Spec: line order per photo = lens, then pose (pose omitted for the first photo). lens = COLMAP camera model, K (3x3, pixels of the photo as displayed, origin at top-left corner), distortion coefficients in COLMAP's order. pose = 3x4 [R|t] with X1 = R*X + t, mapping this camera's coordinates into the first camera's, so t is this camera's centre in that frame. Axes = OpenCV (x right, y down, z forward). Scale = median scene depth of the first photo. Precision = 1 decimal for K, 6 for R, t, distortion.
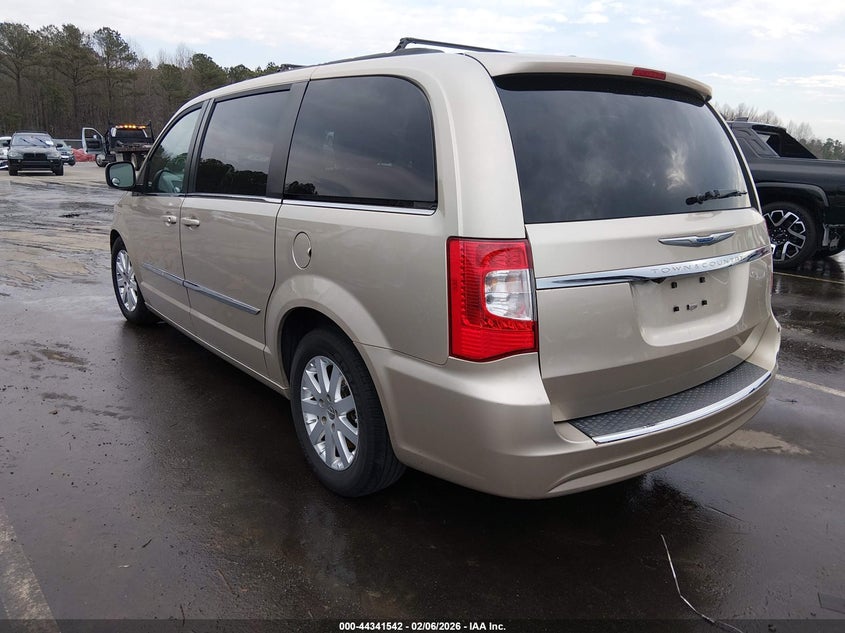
lens RADIAL K [[697.3, 0, 416.7], [0, 697.3, 318.3], [0, 0, 1]] dist [0.005619, -0.009034]
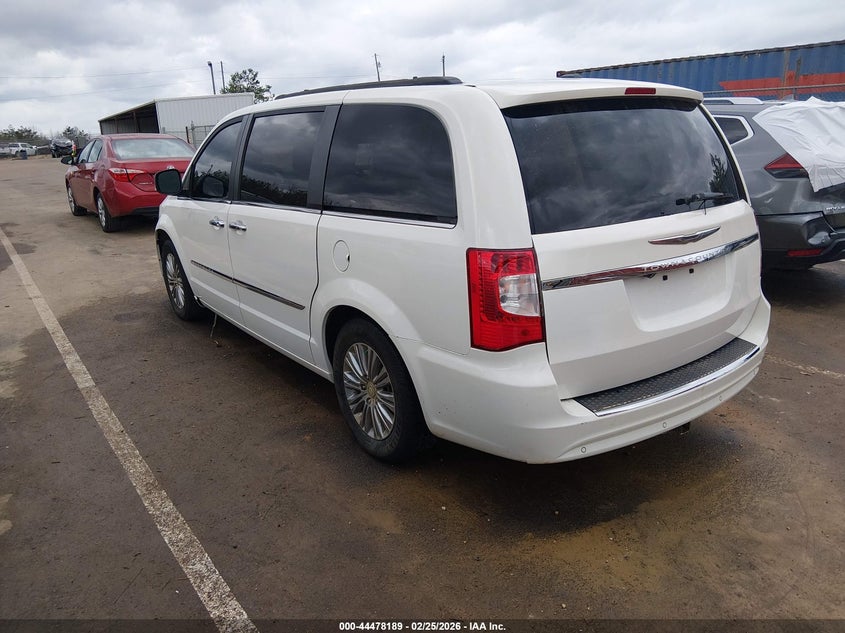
lens RADIAL K [[697.3, 0, 416.7], [0, 697.3, 318.3], [0, 0, 1]] dist [0.005619, -0.009034]
pose [[0.998612, -0.034647, -0.039663, 0.002101], [0.036201, 0.998577, 0.039161, -0.044990], [0.038249, -0.040543, 0.998445, -0.191203]]
